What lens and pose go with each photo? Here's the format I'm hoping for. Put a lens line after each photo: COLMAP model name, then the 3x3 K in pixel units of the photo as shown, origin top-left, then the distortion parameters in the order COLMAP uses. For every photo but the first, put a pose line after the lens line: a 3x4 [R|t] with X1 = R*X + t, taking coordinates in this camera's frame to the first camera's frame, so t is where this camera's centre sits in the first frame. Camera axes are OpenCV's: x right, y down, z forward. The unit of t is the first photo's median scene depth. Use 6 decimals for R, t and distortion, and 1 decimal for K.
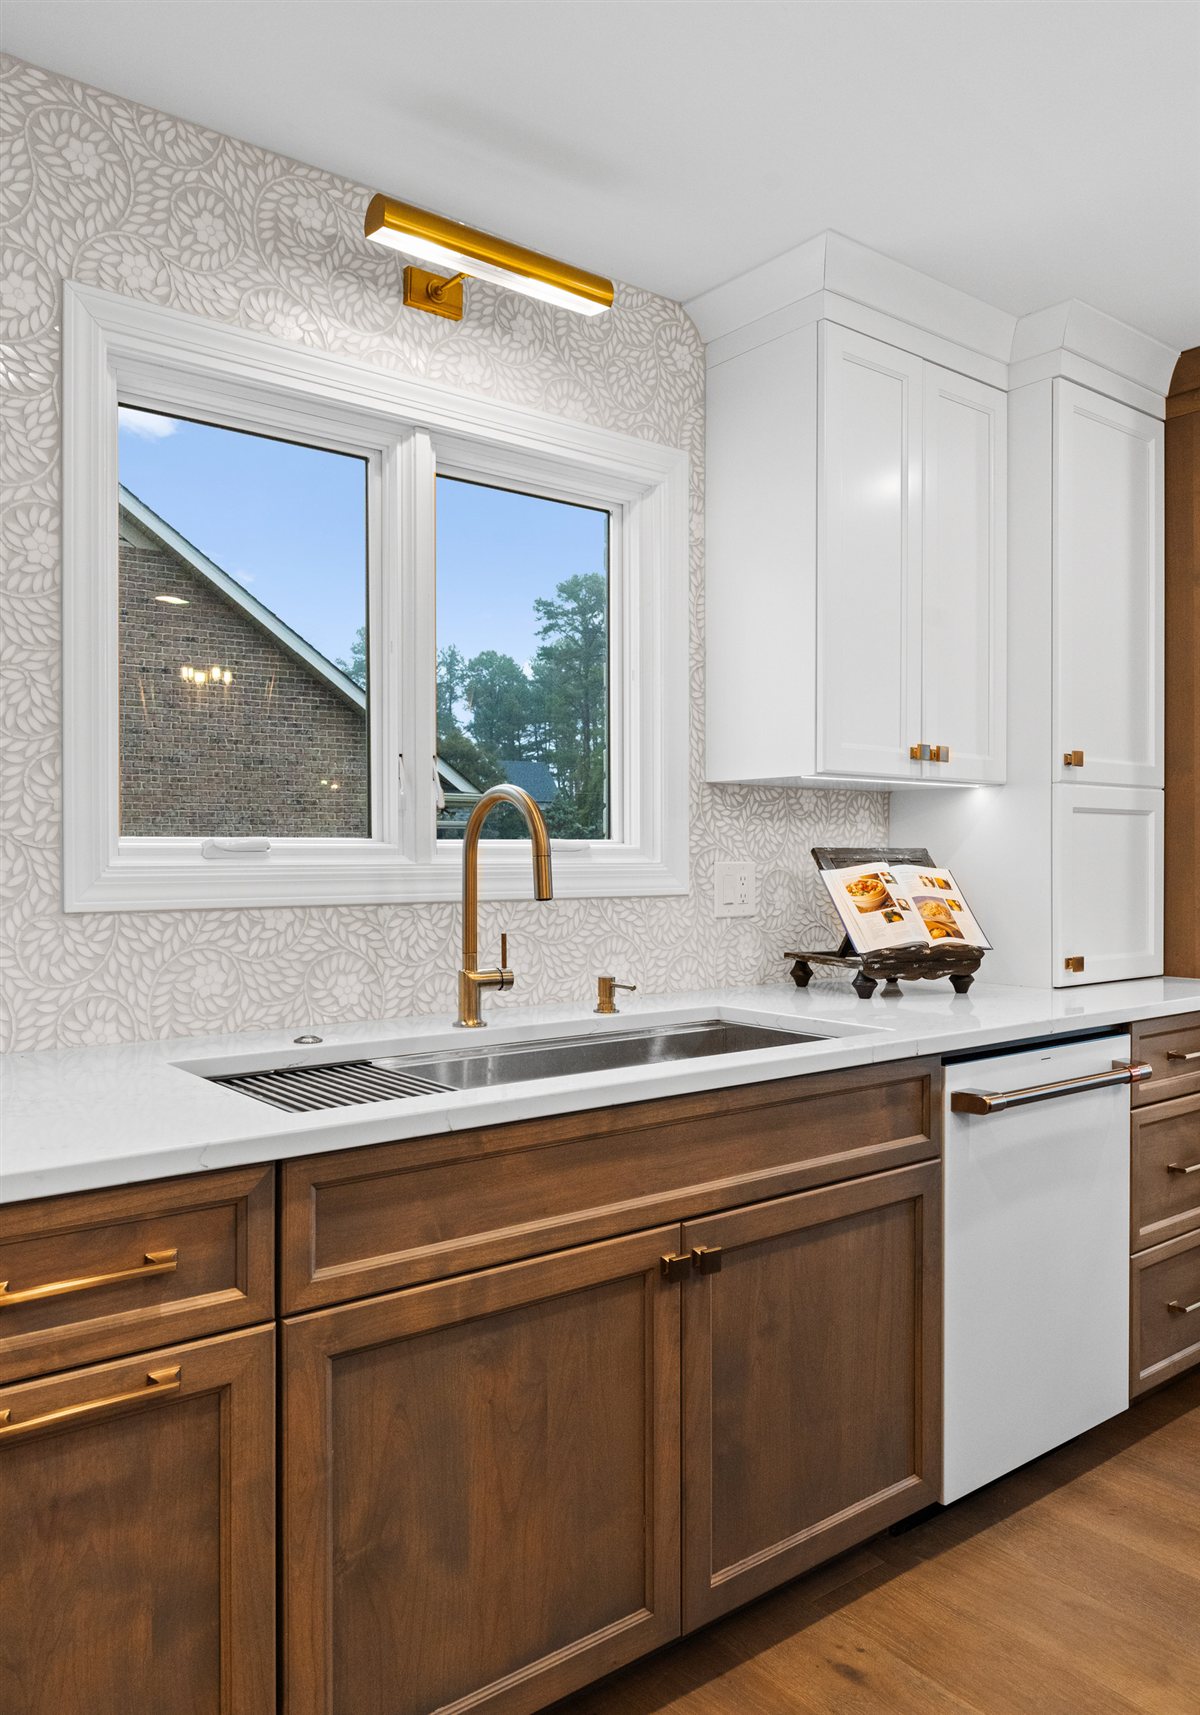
lens RADIAL K [[1195.6, 0, 575.1], [0, 1195.6, 860.6], [0, 0, 1]] dist [0.000303, -0.001258]
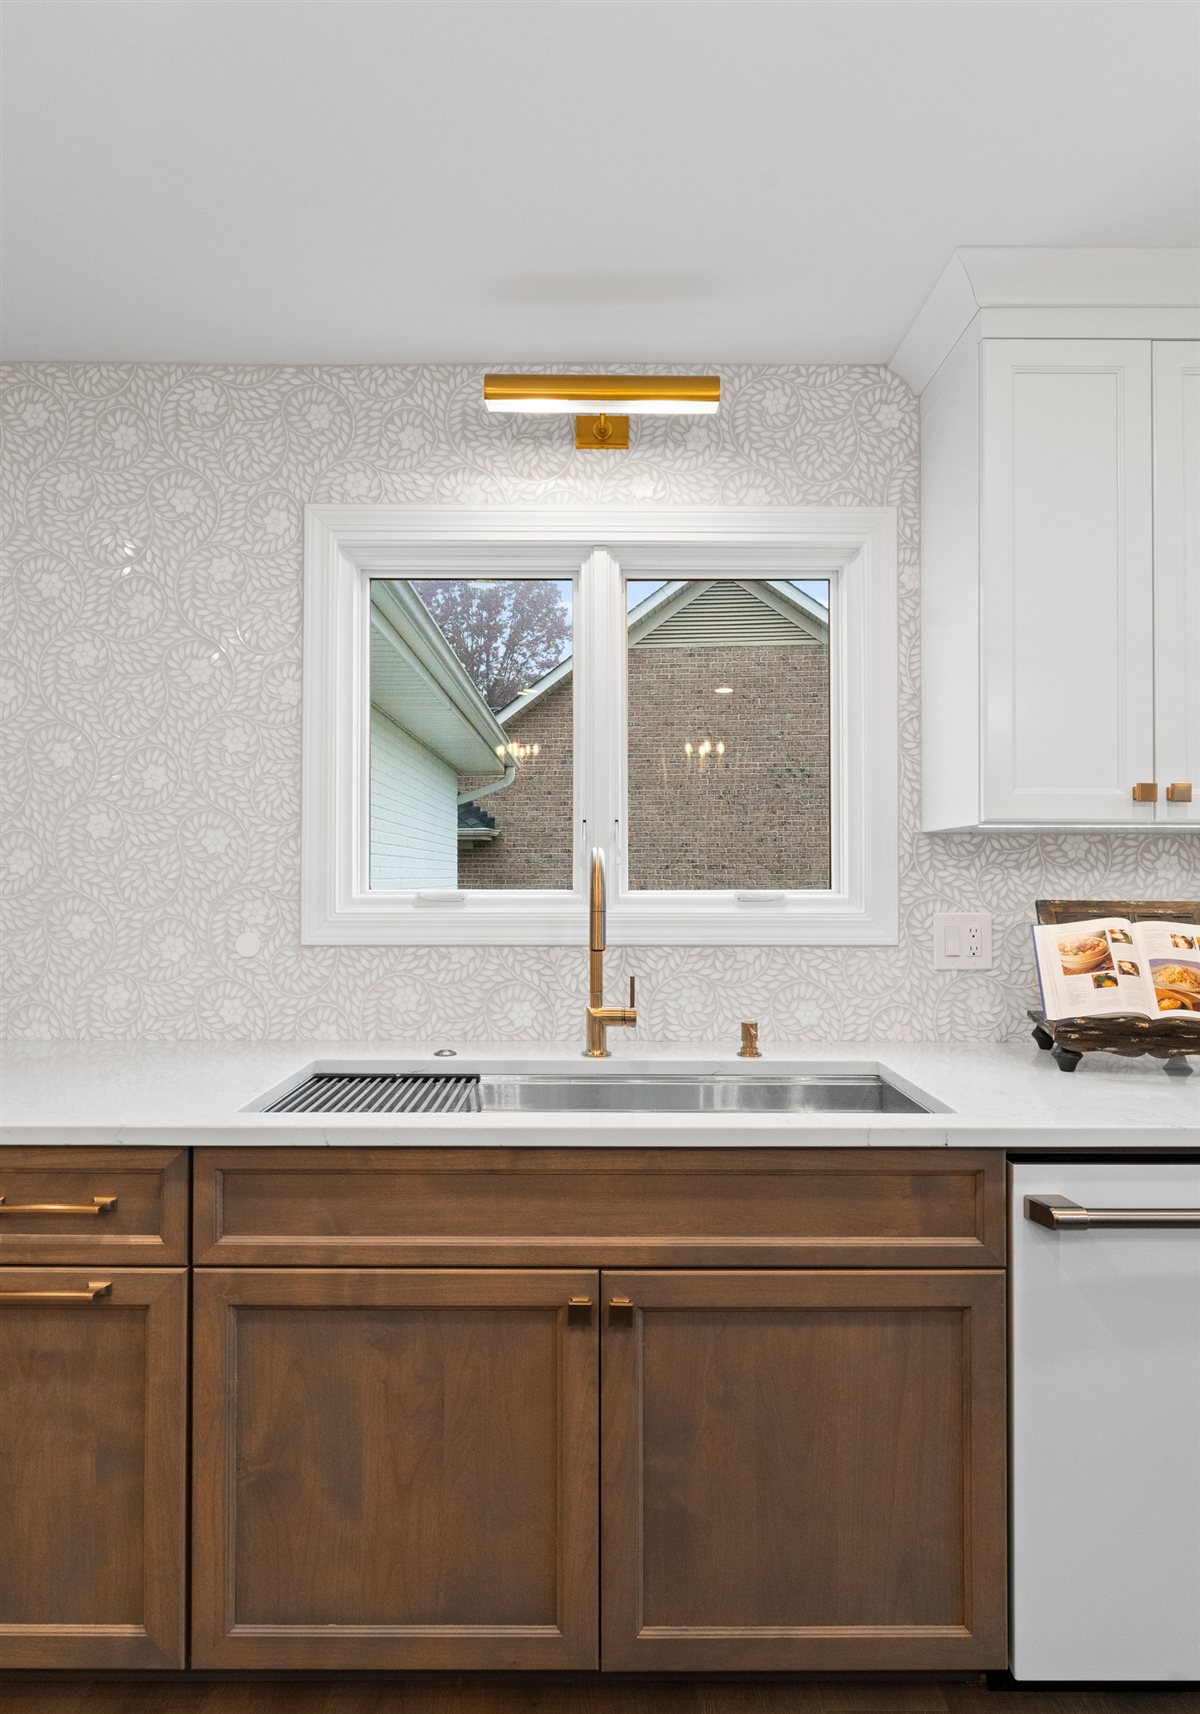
lens RADIAL K [[967.2, 0, 590.4], [0, 967.2, 861.3], [0, 0, 1]] dist [-0.002179, -0.001034]
pose [[0.800451, -0.008174, -0.599342, 0.460907], [-0.005254, 0.999773, -0.020652, -0.029210], [0.599375, 0.019680, 0.800227, 0.241353]]
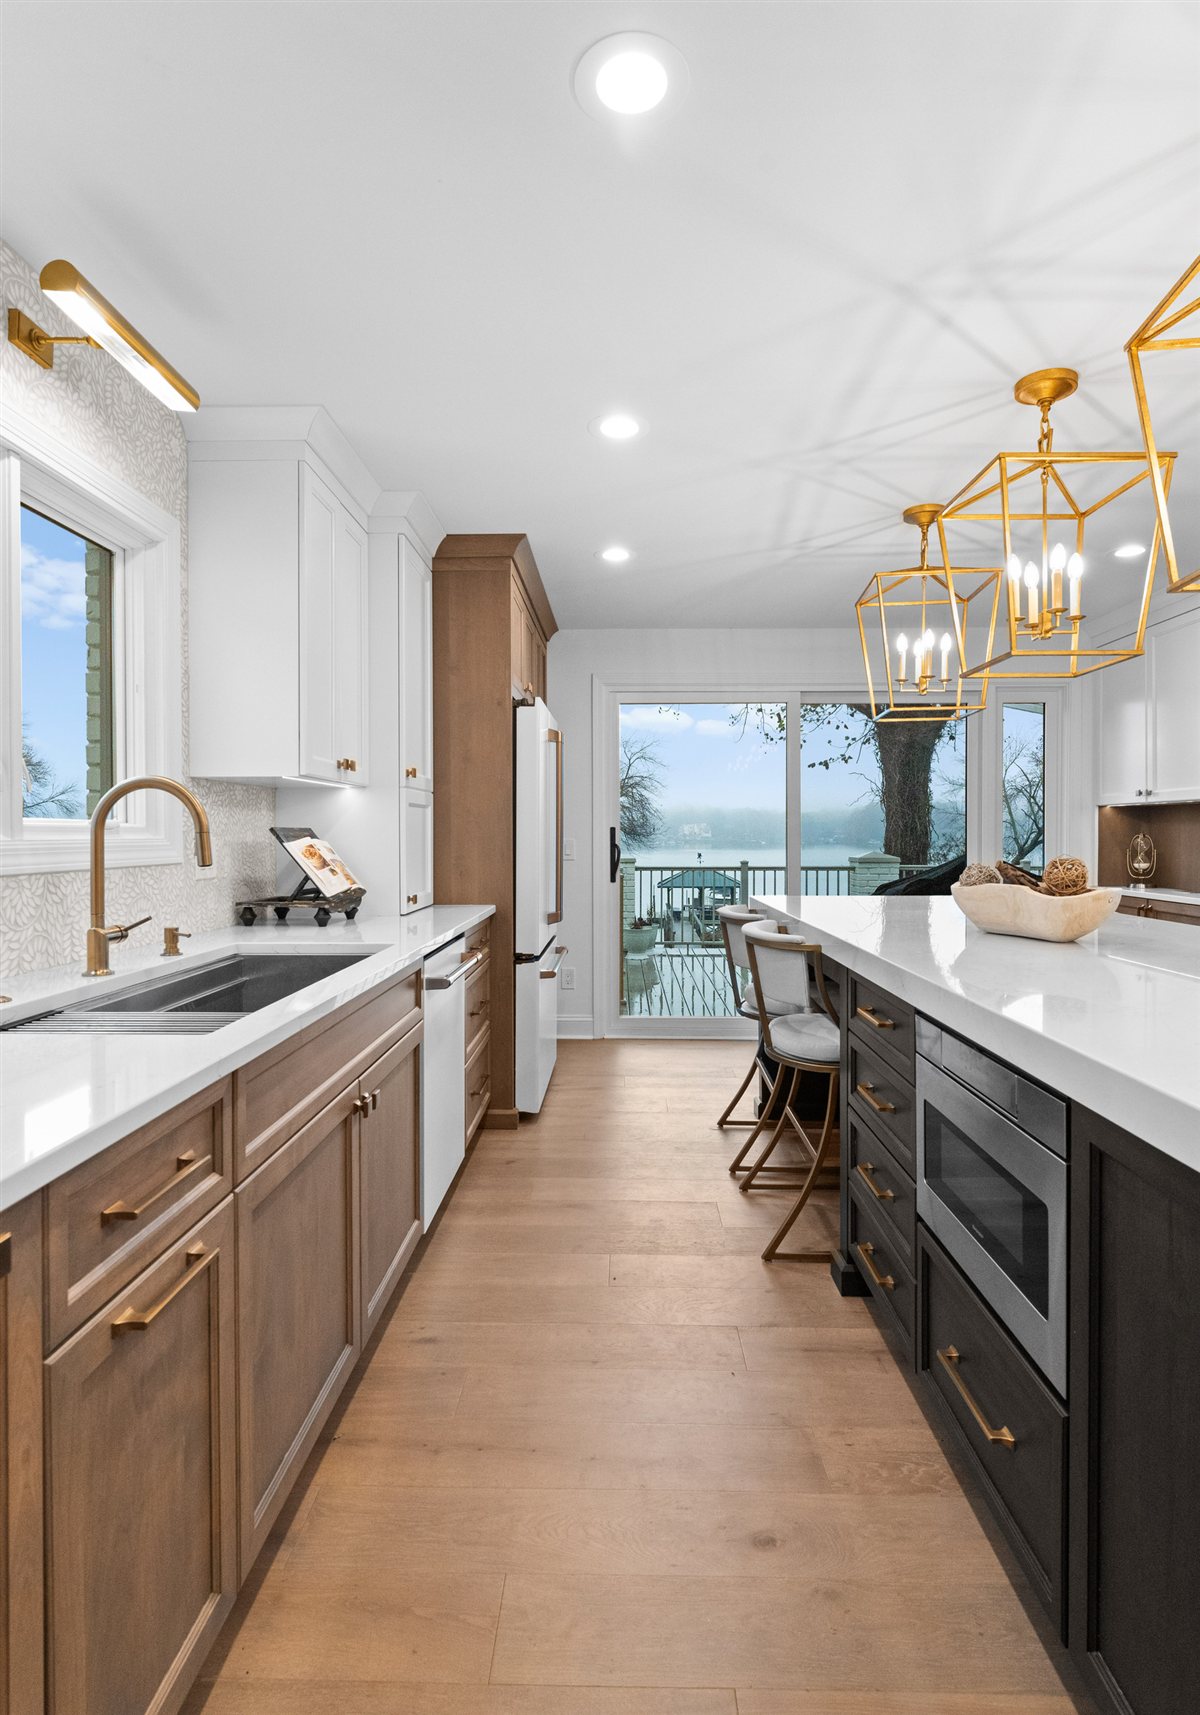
lens RADIAL K [[892.7, 0, 576.9], [0, 892.7, 839.6], [0, 0, 1]] dist [-0.002804, -0.001607]
pose [[0.648927, -0.007542, 0.760813, -0.446645], [0.006682, 0.999969, 0.004213, 0.002393], [-0.760821, 0.002350, 0.648957, 0.056832]]
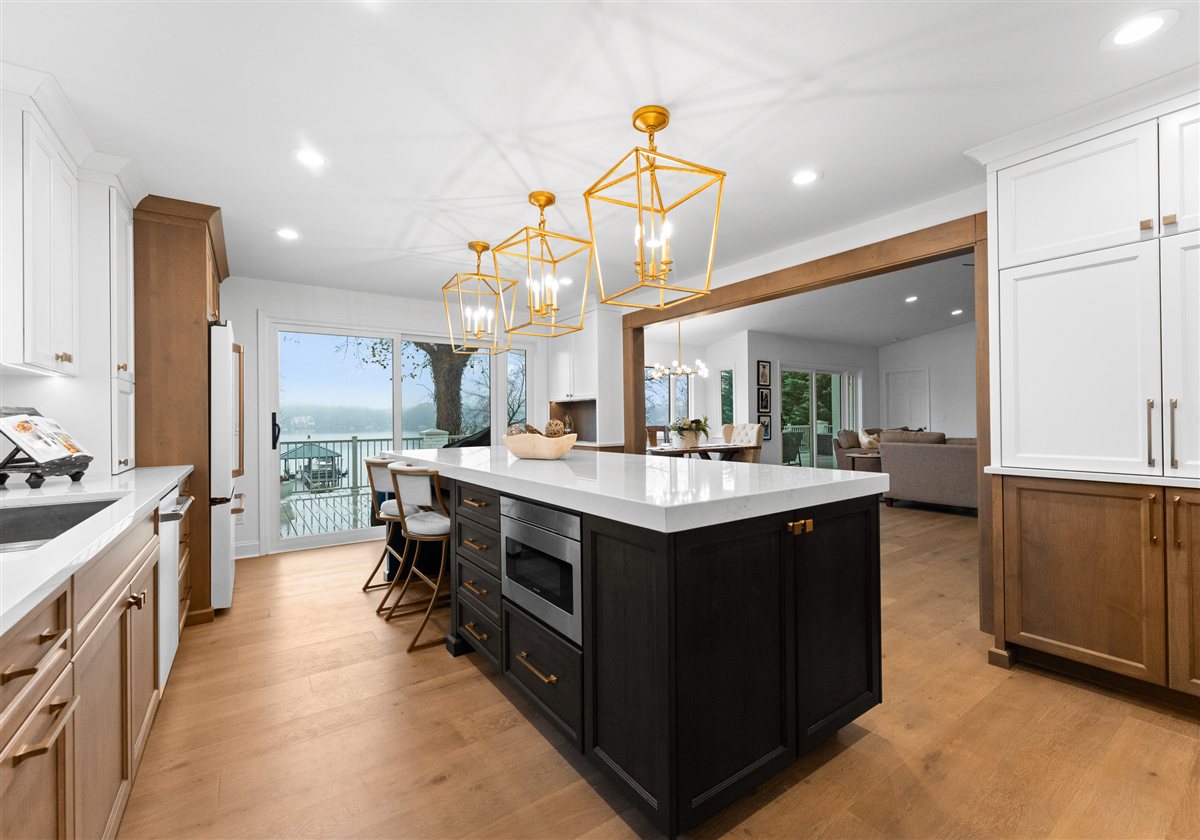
lens RADIAL K [[514.4, 0, 599.1], [0, 514.4, 416.7], [0, 0, 1]] dist [-0.001792, -0.000006]
pose [[0.061764, -0.000452, 0.998091, -0.566843], [0.018616, 0.999826, -0.000699, 0.026059], [-0.997917, 0.018623, 0.061762, 0.107990]]
